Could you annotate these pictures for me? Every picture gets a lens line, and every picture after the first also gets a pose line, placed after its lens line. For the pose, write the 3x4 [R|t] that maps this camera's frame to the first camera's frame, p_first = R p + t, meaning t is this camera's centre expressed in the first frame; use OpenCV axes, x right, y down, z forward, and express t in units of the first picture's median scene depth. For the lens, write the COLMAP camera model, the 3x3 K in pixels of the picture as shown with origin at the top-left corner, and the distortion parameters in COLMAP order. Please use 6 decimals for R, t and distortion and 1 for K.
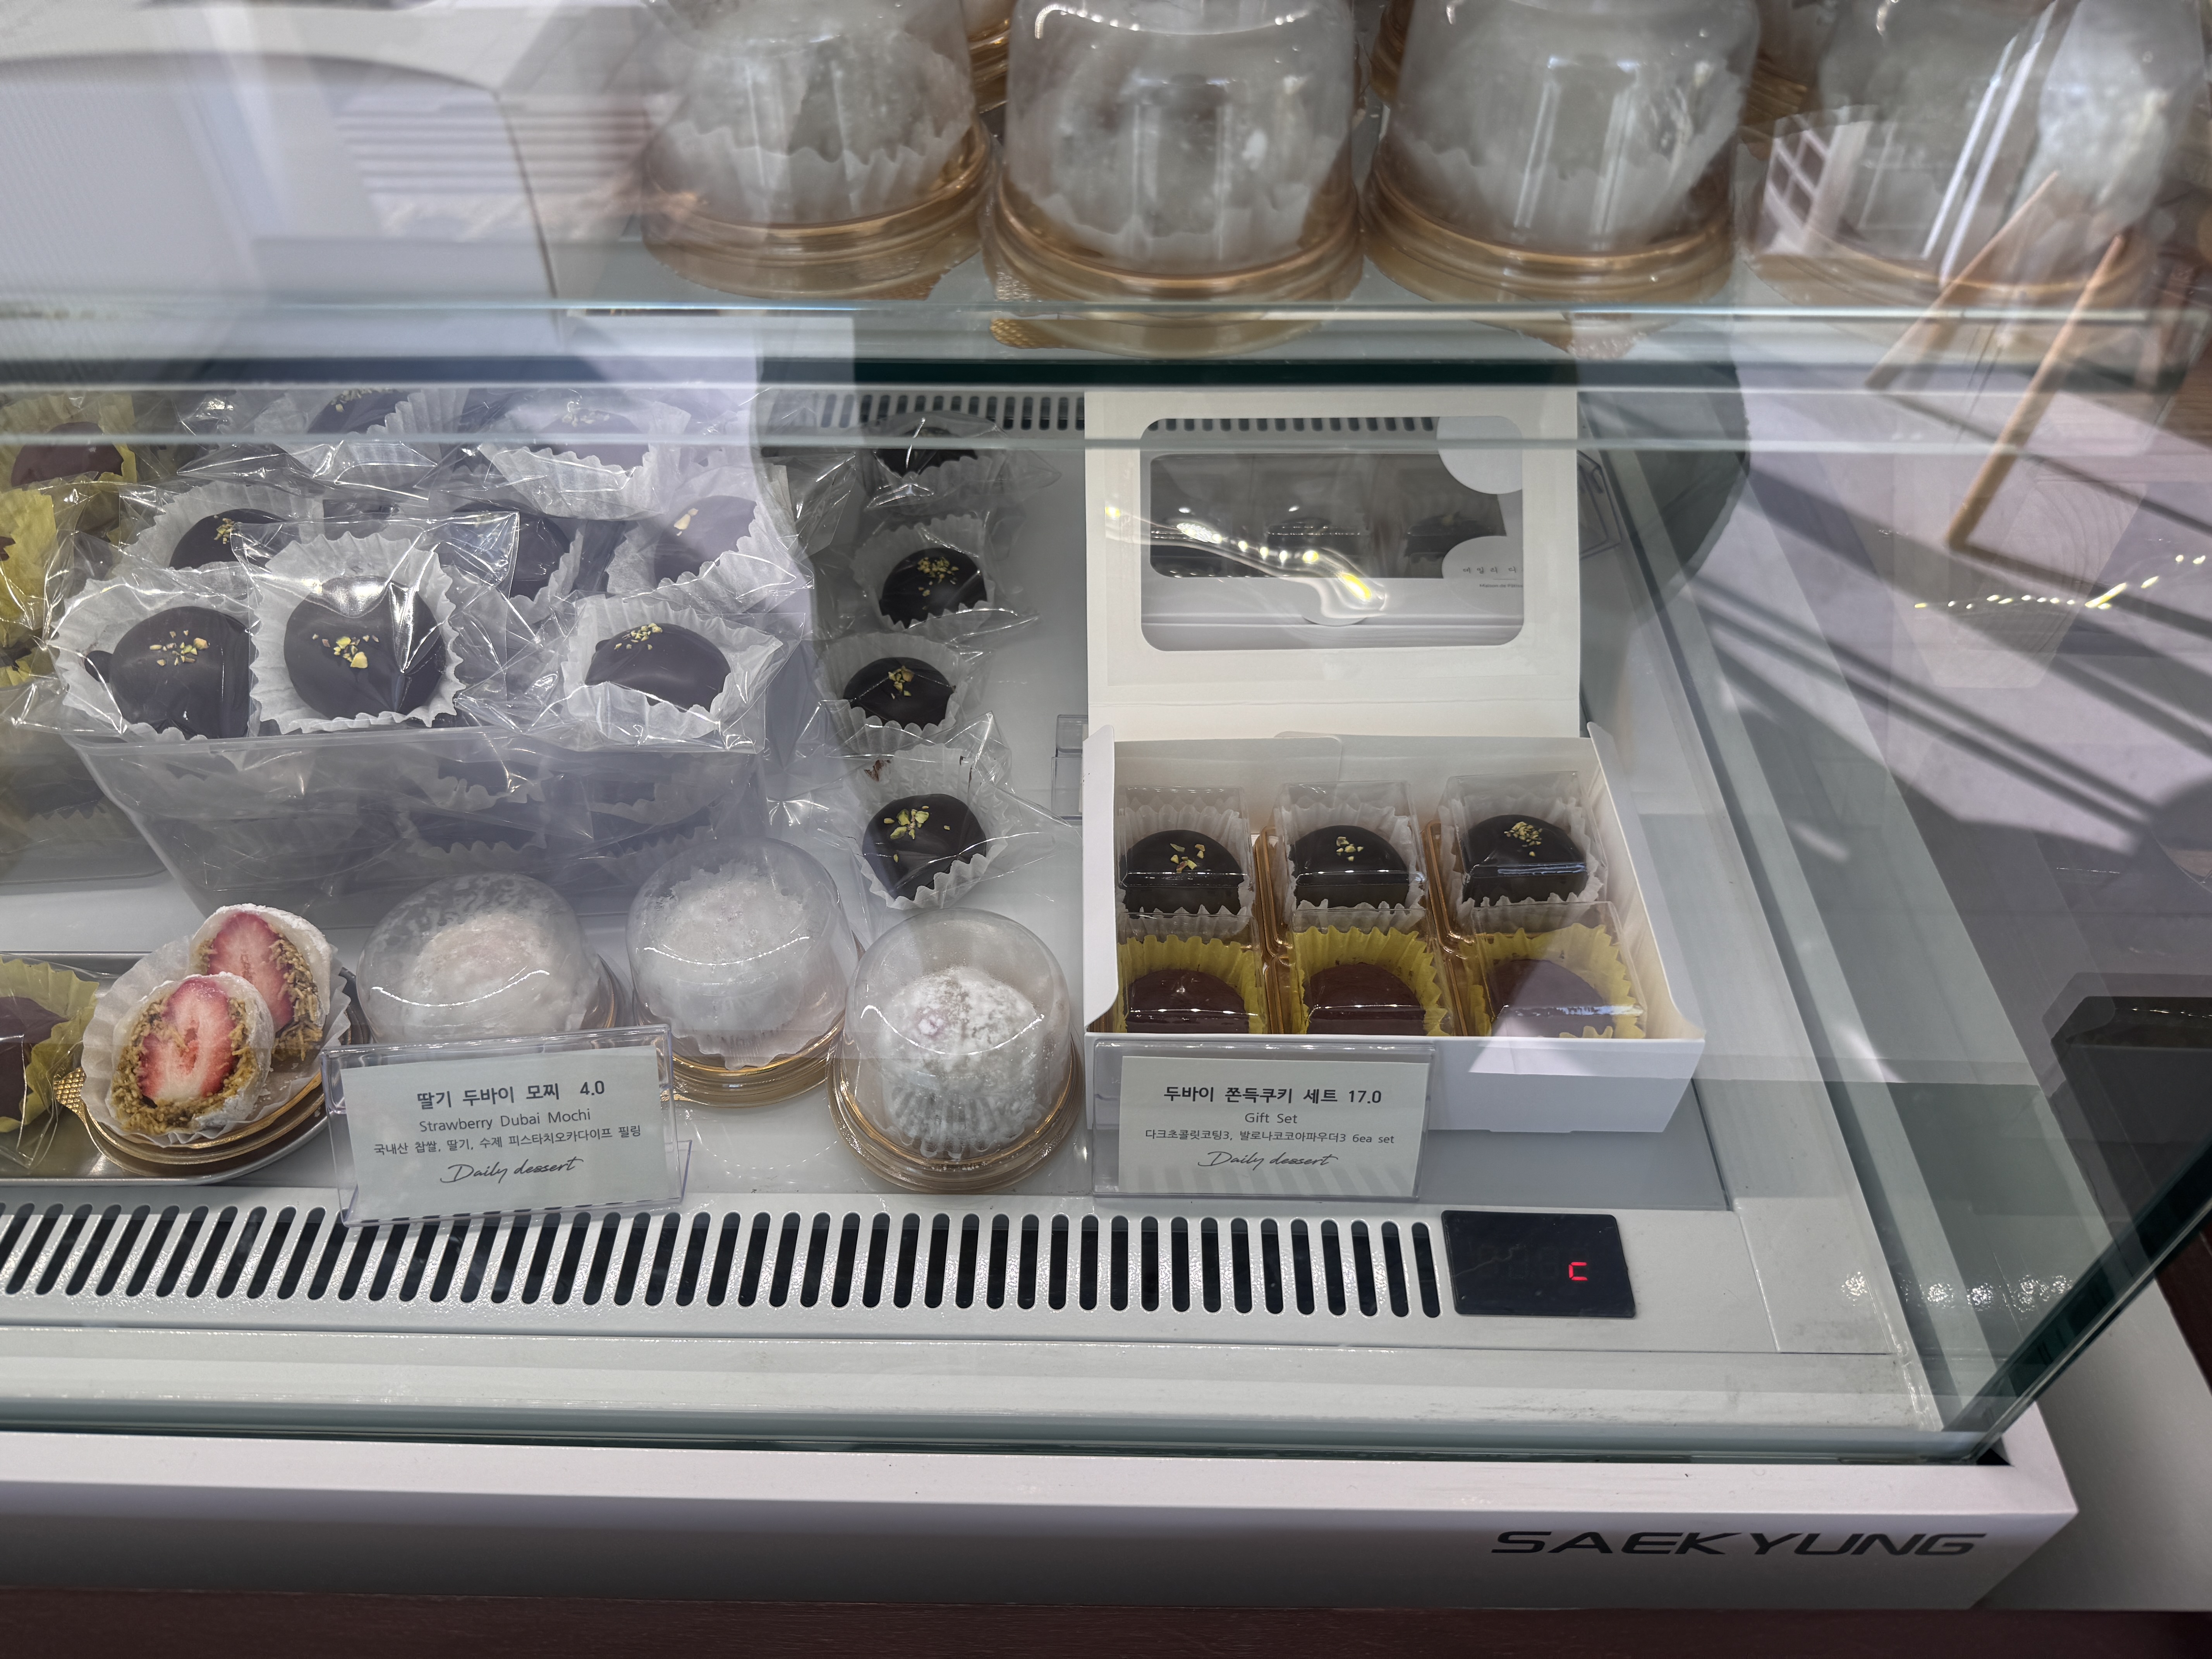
lens RADIAL K [[1580.0, 0, 1106.0], [0, 1580.0, 829.5], [0, 0, 1]] dist [0.141884, -0.263113]
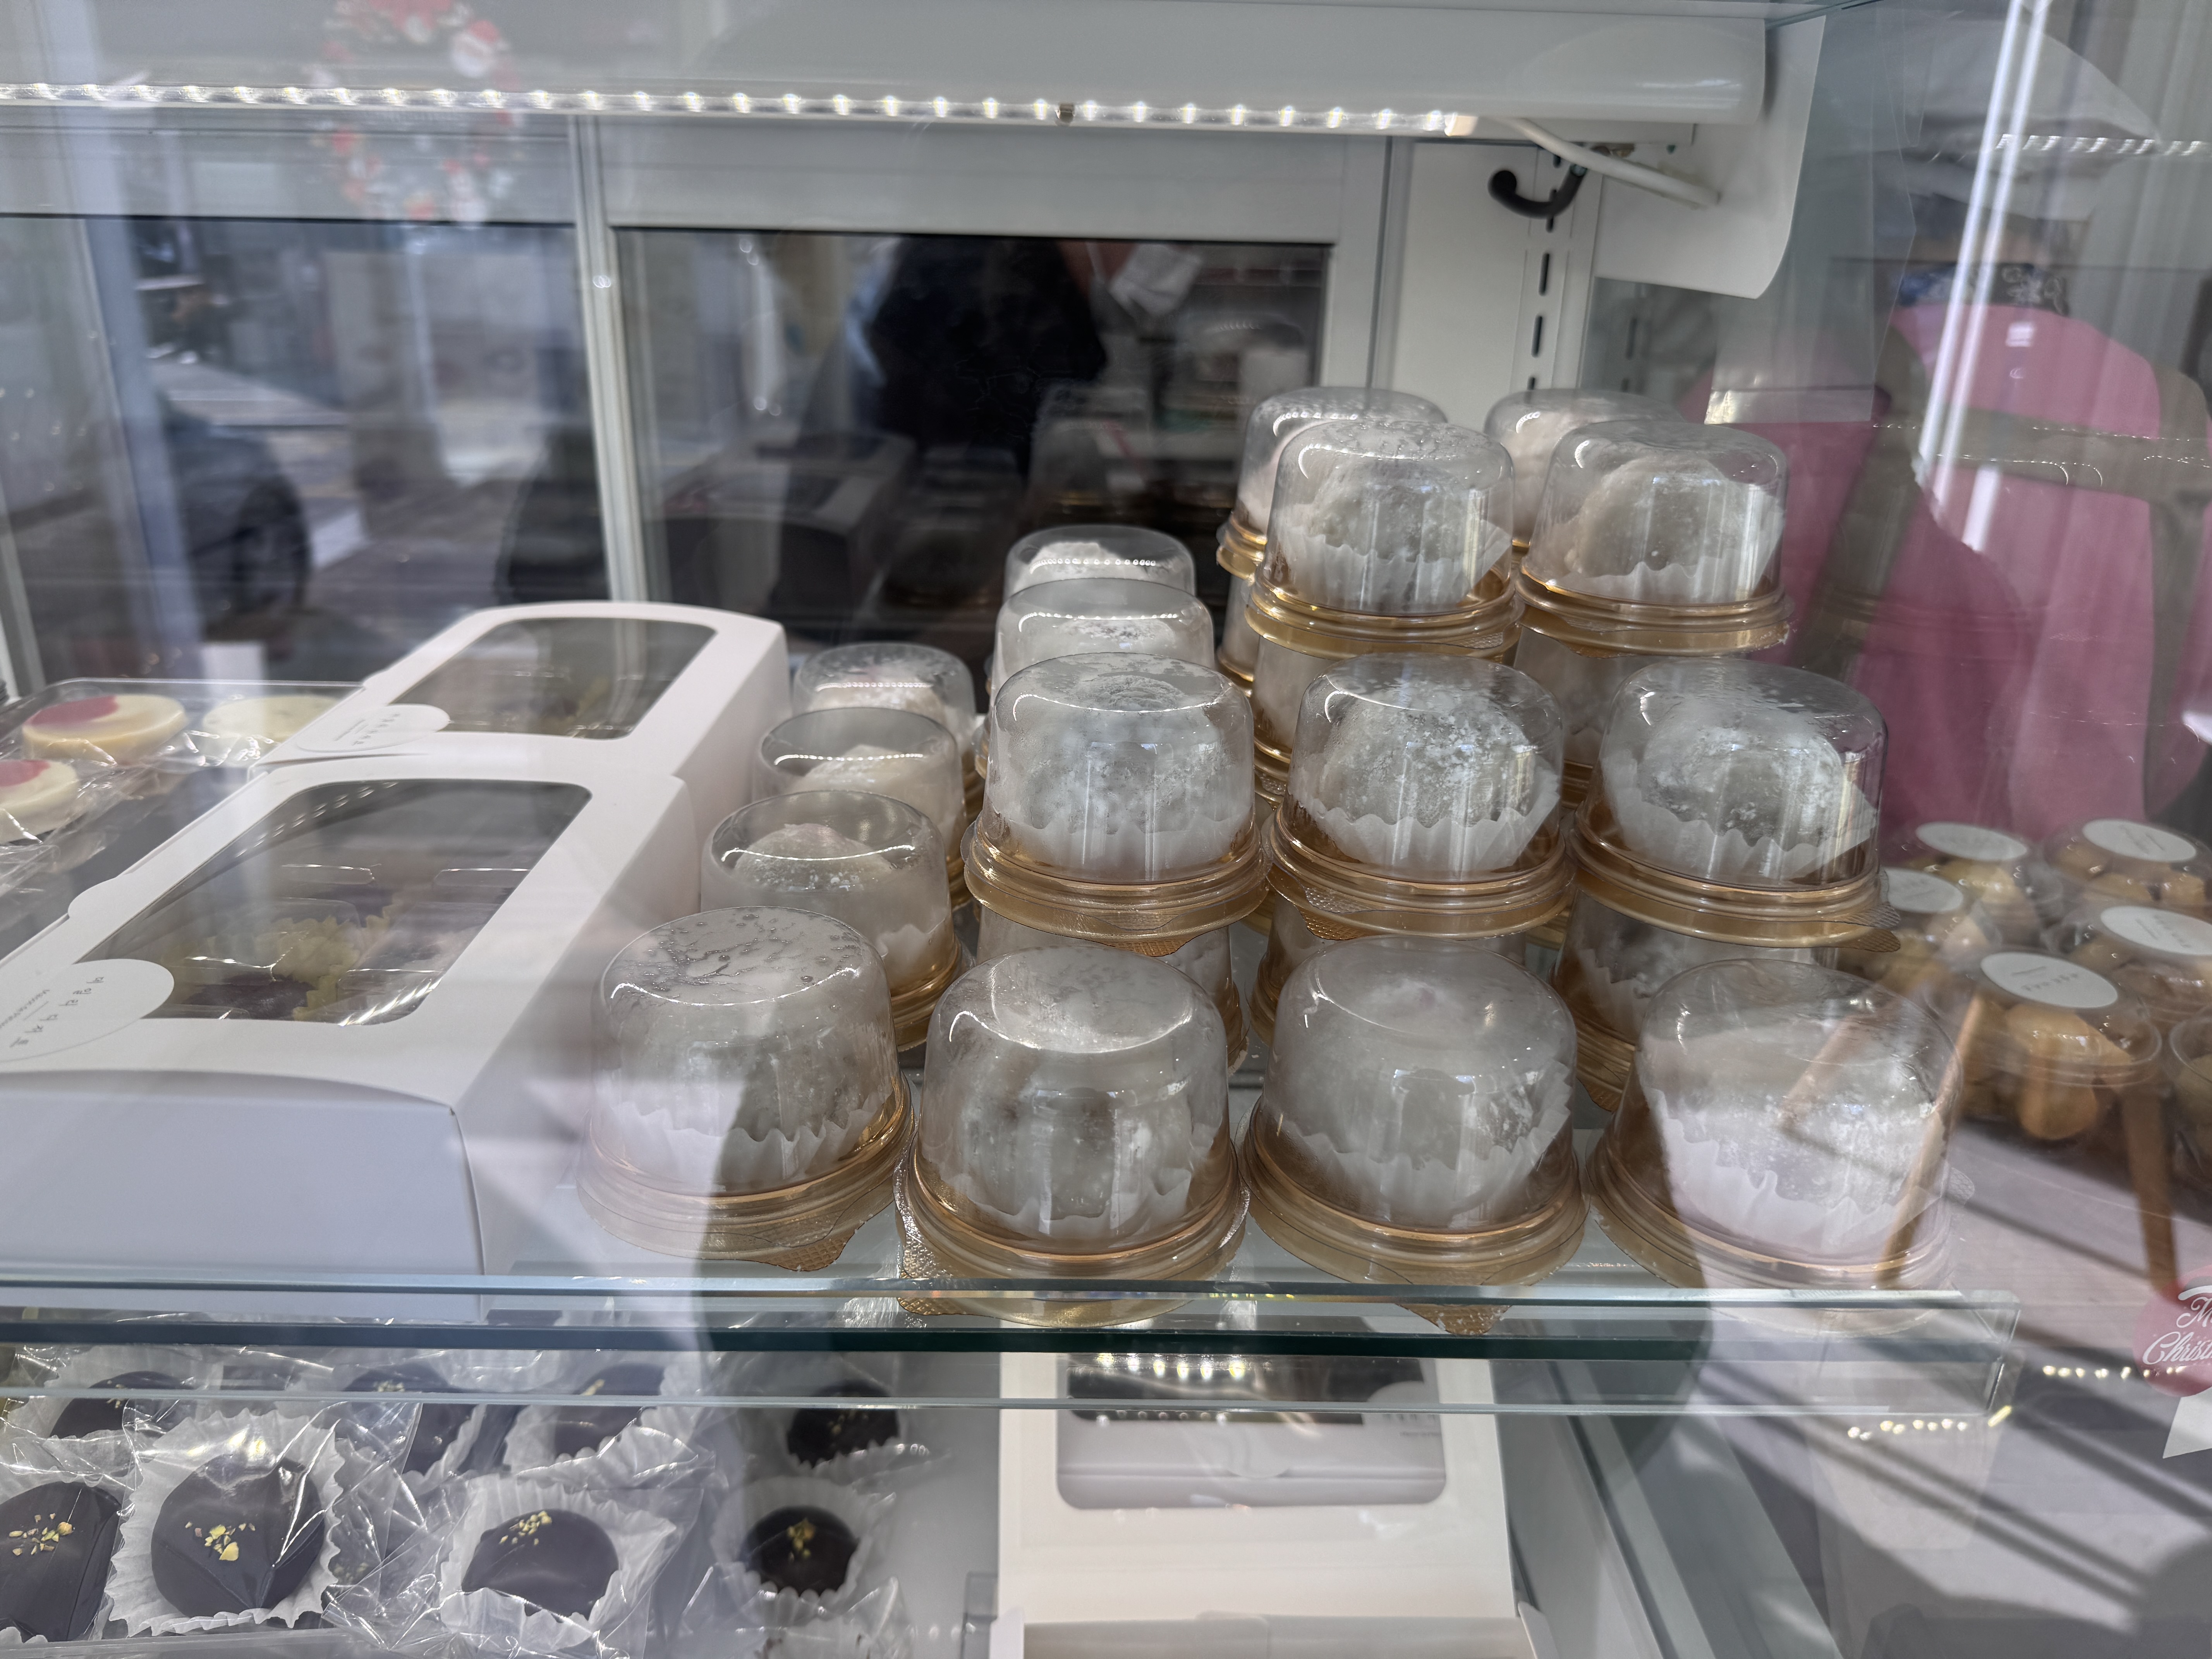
lens RADIAL K [[1602.7, 0, 1106.0], [0, 1602.7, 829.5], [0, 0, 1]] dist [0.000503, -0.004625]
pose [[0.999262, 0.009890, 0.037118, 0.014779], [0.006611, 0.907584, -0.419818, -0.091268], [-0.037839, 0.419754, 0.906849, -0.058714]]
